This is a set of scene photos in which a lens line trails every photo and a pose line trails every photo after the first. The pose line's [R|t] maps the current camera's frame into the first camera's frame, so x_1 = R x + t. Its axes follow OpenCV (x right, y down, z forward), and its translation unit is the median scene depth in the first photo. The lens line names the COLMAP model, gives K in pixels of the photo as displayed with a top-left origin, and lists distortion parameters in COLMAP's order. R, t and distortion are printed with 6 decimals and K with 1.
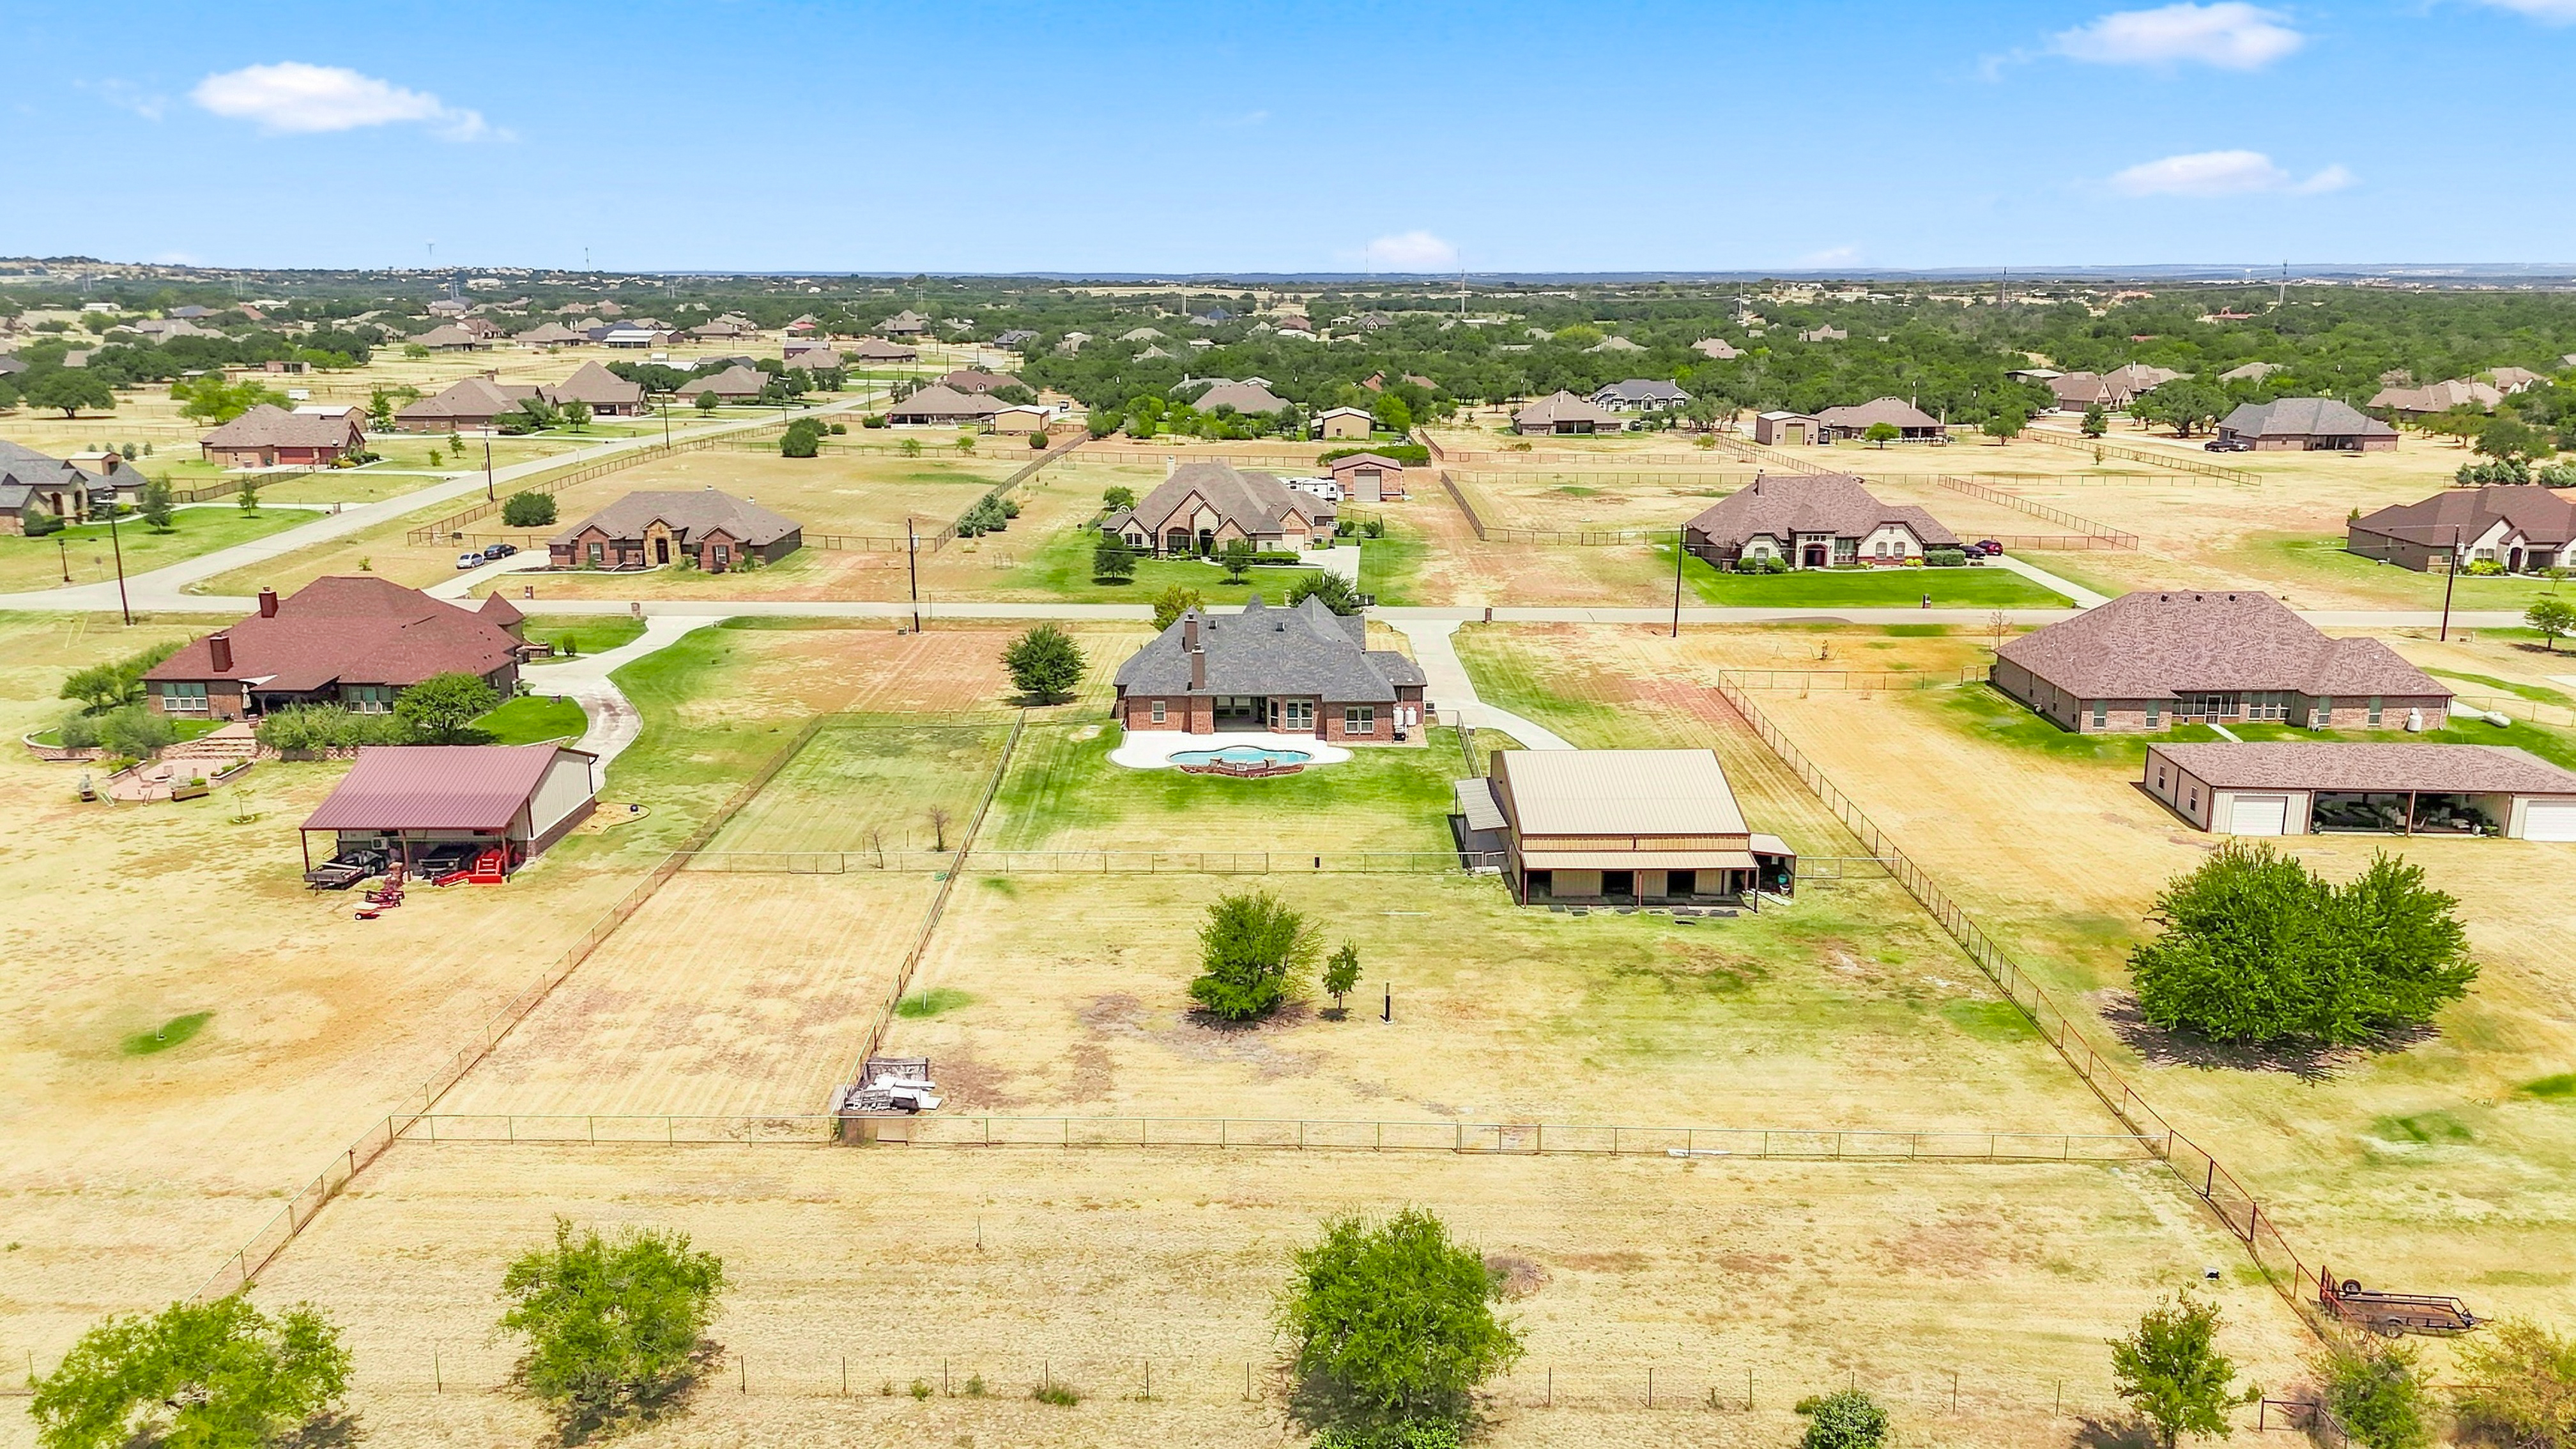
lens RADIAL K [[1910.3, 0, 1291.4], [0, 1910.3, 718.5], [0, 0, 1]] dist [0.081125, -0.079591]
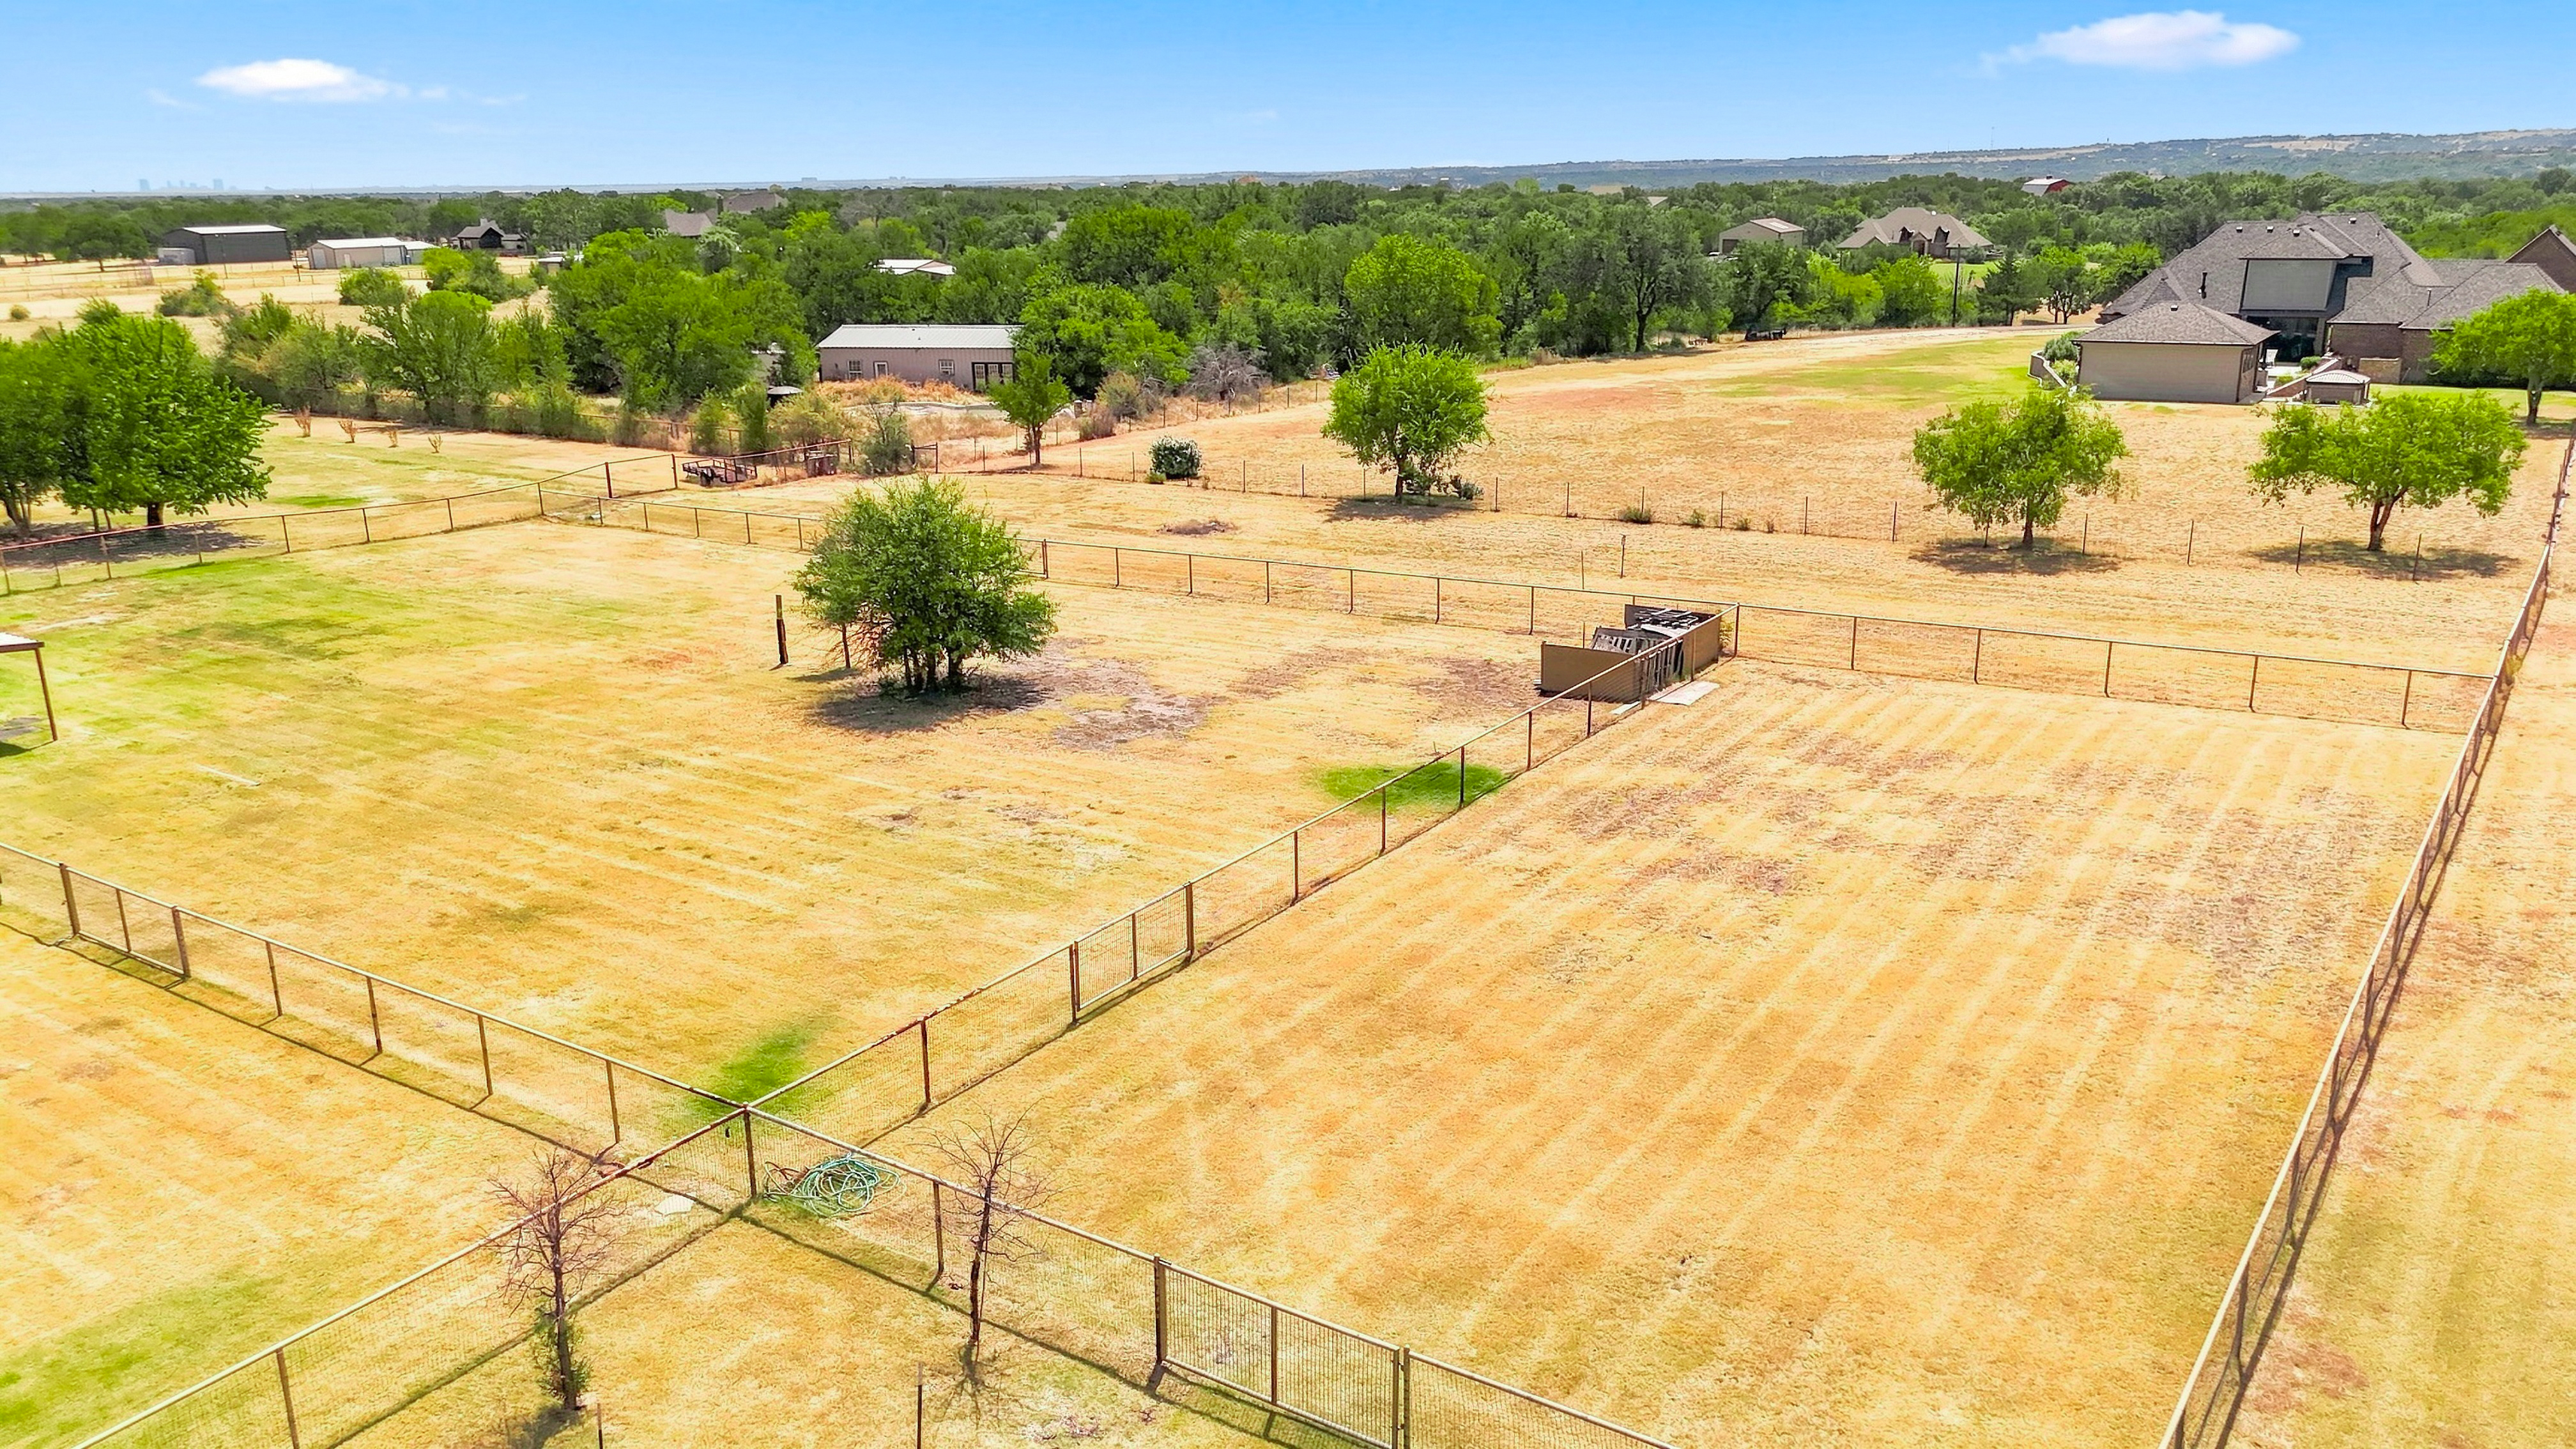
lens RADIAL K [[1910.3, 0, 1308.1], [0, 1910.3, 718.0], [0, 0, 1]] dist [0.081125, -0.079591]
pose [[-0.826545, -0.139358, 0.545346, -0.290269], [0.147178, 0.881650, 0.448365, -0.050286], [-0.543288, 0.450857, -0.708213, 0.938018]]
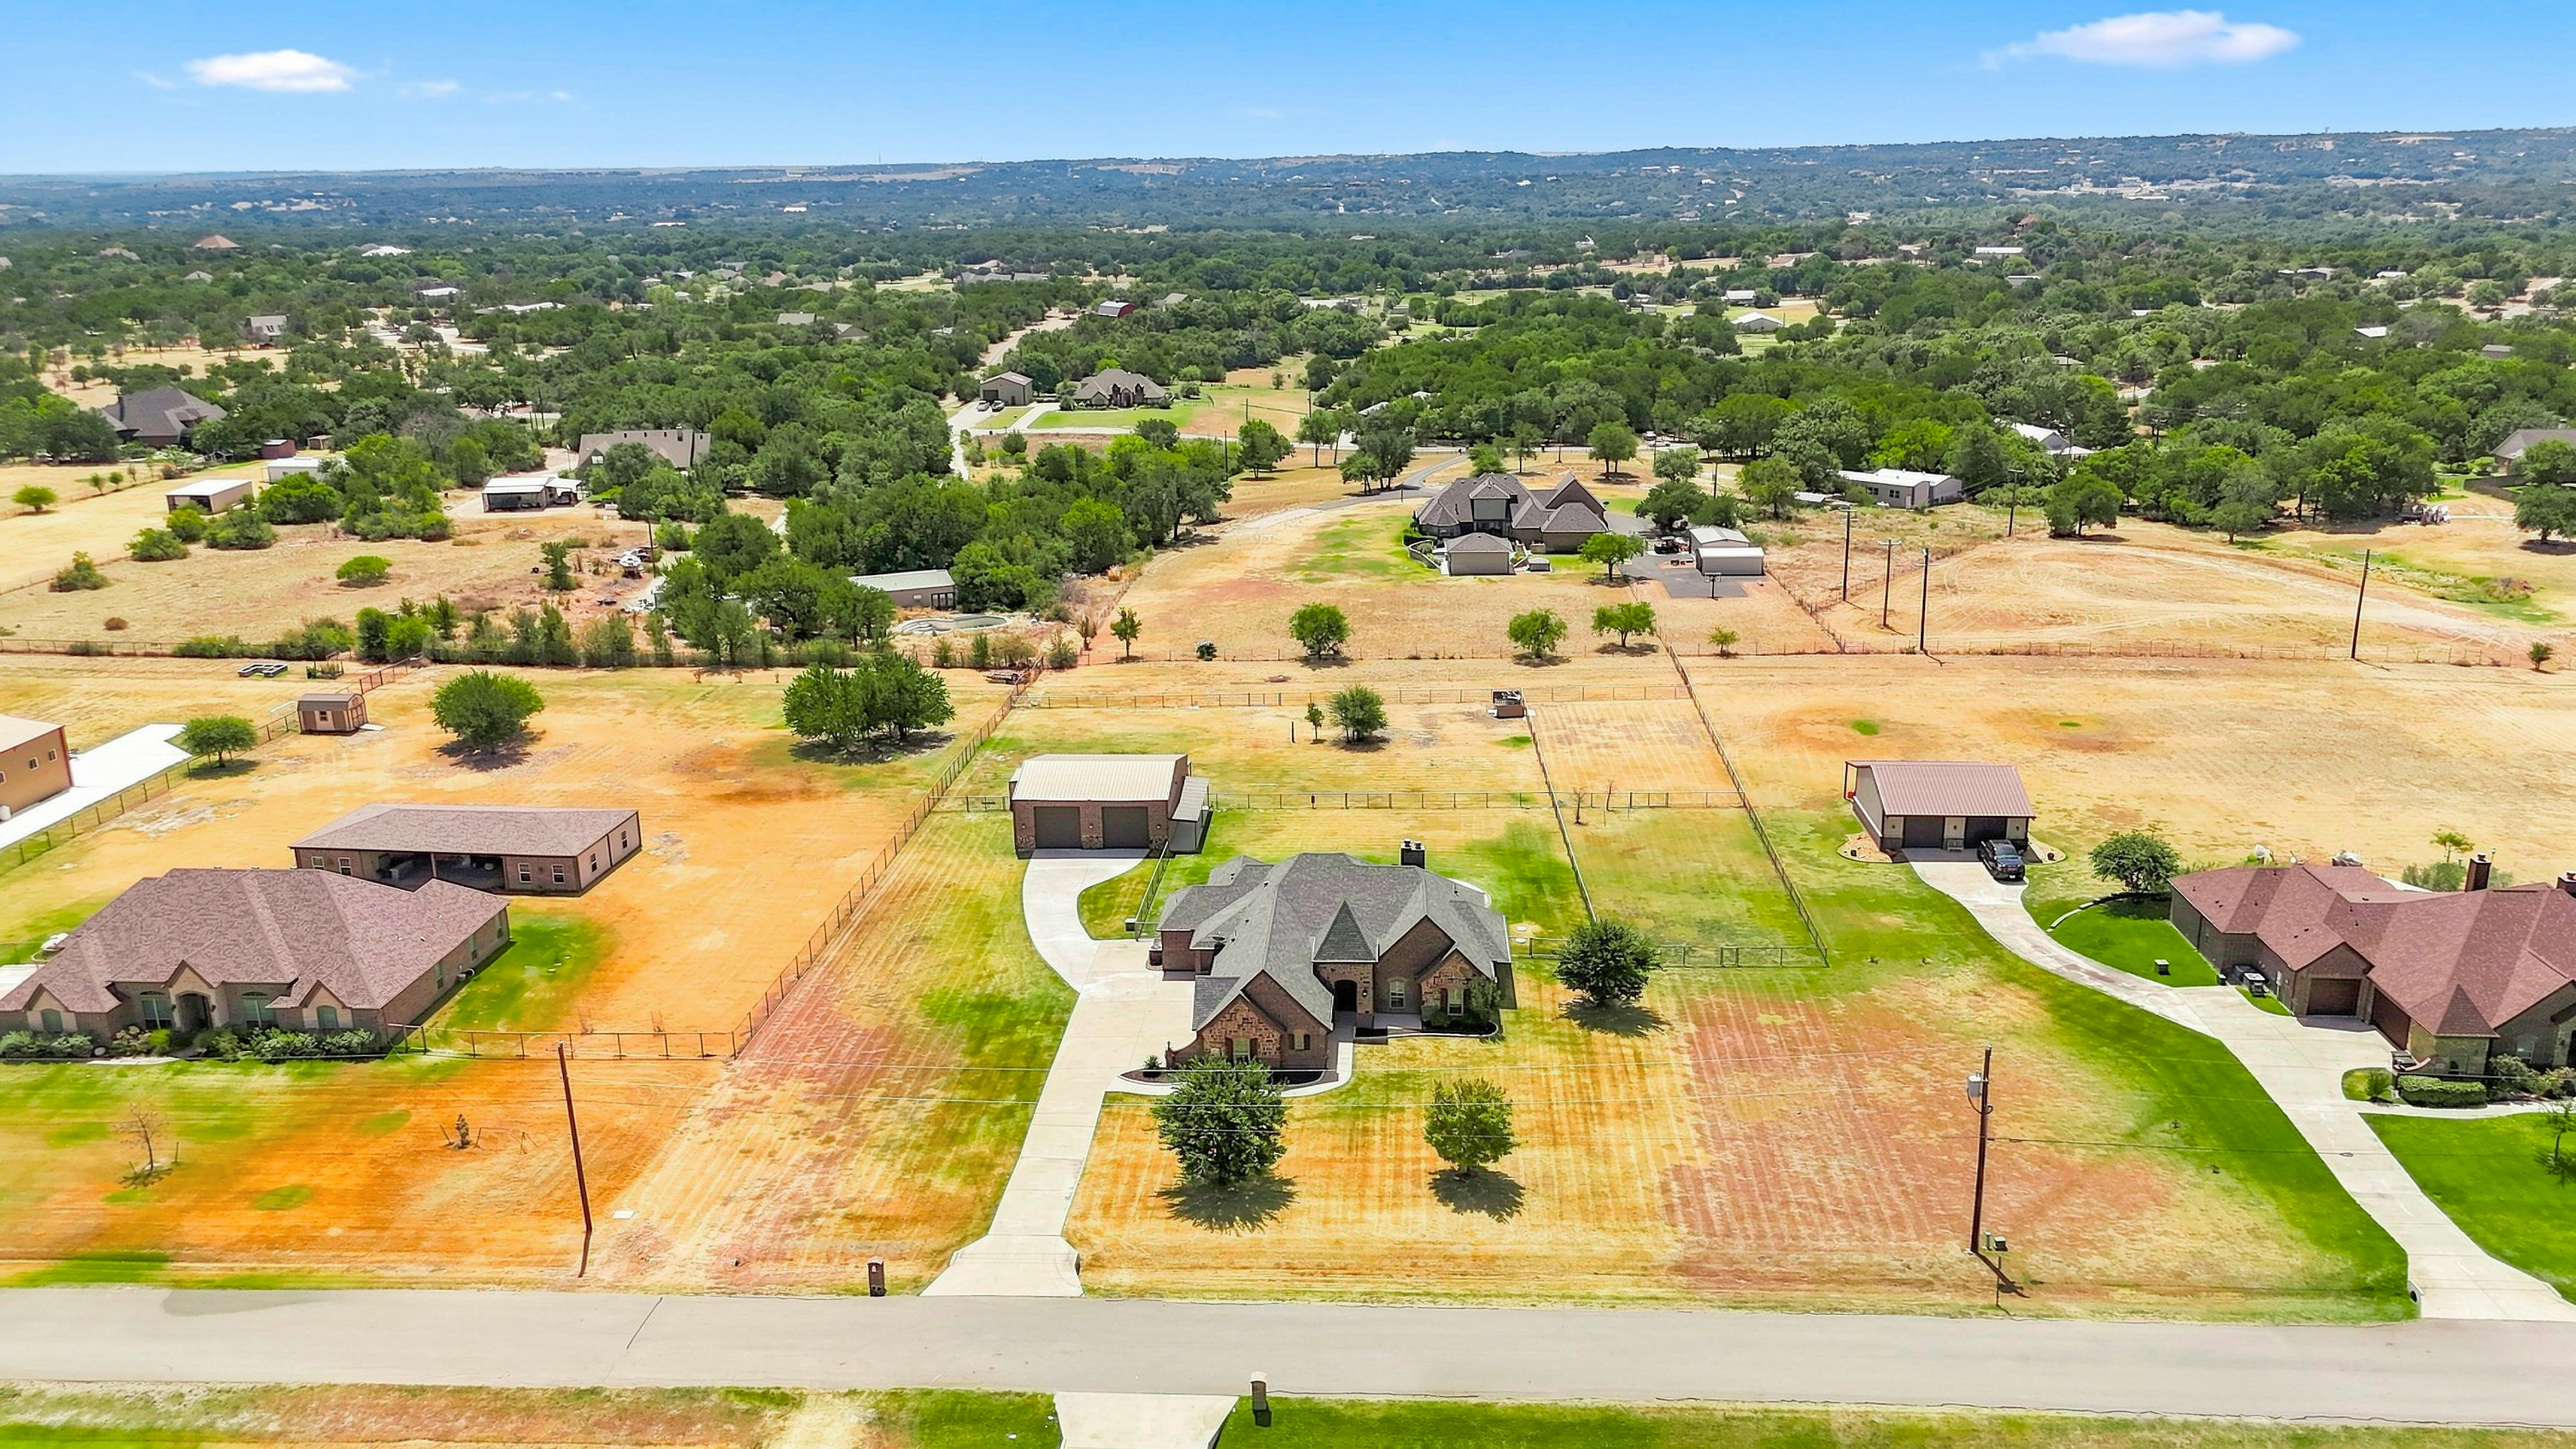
lens RADIAL K [[1910.3, 0, 1293.7], [0, 1910.3, 727.3], [0, 0, 1]] dist [0.081125, -0.079591]
pose [[-0.998116, -0.002271, 0.061317, -0.054156], [0.028605, 0.866852, 0.497745, -0.613996], [-0.054283, 0.498561, -0.865153, 1.936844]]
